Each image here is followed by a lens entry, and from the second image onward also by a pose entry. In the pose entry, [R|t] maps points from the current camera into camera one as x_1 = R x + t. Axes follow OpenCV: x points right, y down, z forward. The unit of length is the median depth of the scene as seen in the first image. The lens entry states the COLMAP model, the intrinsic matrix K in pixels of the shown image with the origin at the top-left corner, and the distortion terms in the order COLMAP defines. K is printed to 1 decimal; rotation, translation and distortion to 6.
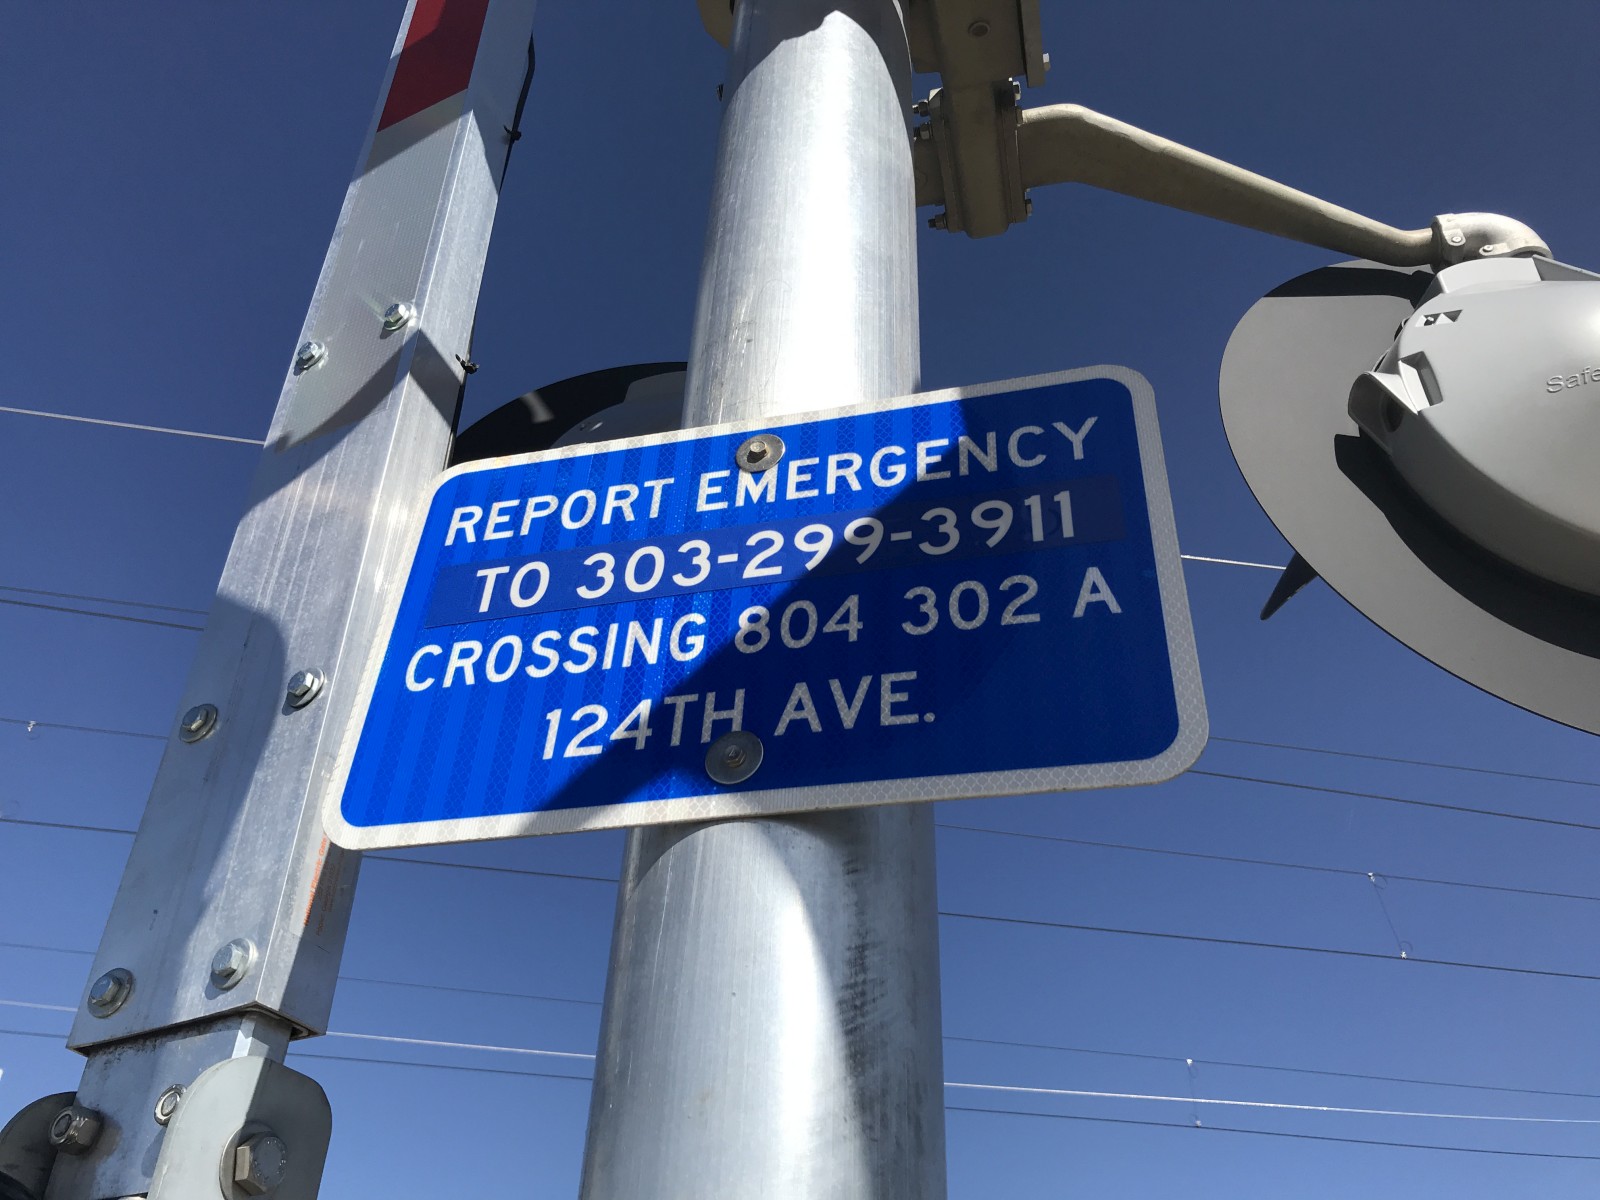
lens RADIAL K [[1321.8, 0, 800.0], [0, 1321.8, 600.0], [0, 0, 1]] dist [0.055960, -0.008129]
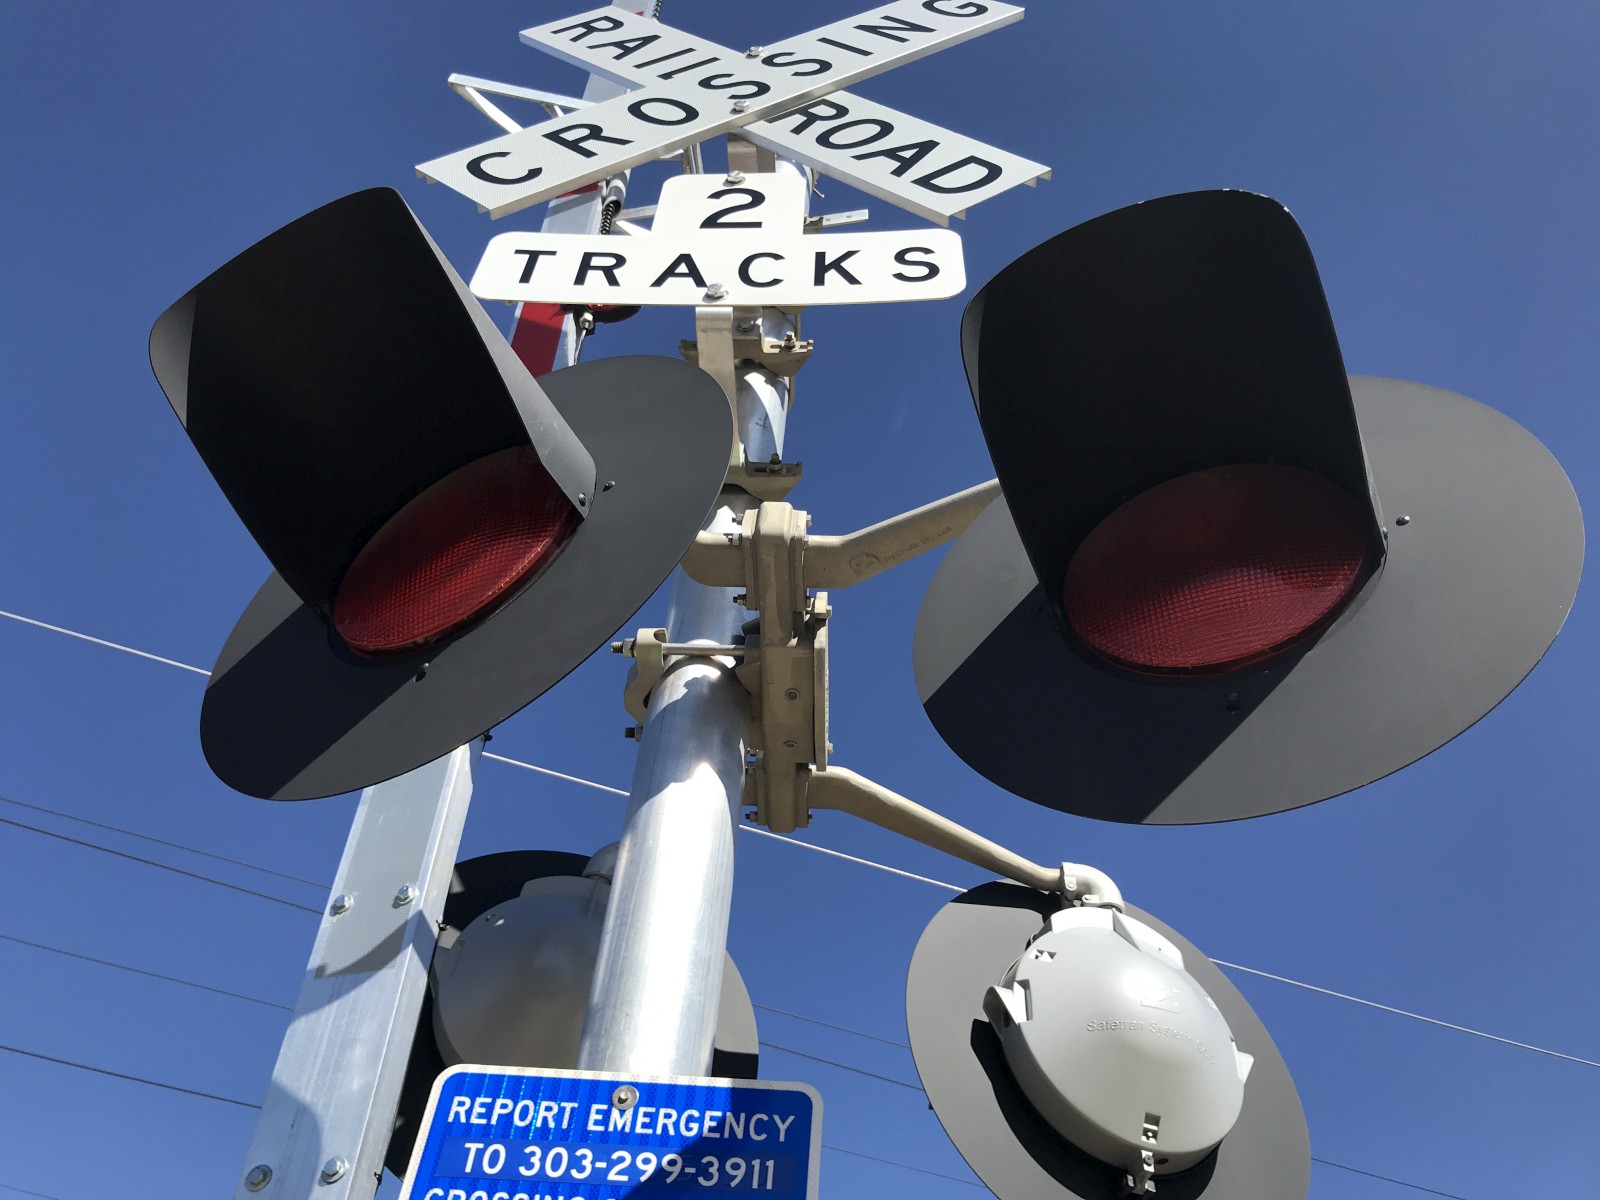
lens RADIAL K [[1314.6, 0, 774.9], [0, 1314.6, 597.9], [0, 0, 1]] dist [0.001346, 0.003059]
pose [[0.978595, 0.175588, 0.107339, -0.151150], [-0.151289, 0.967382, -0.203185, -0.463080], [-0.139515, 0.182597, 0.973239, -1.031618]]
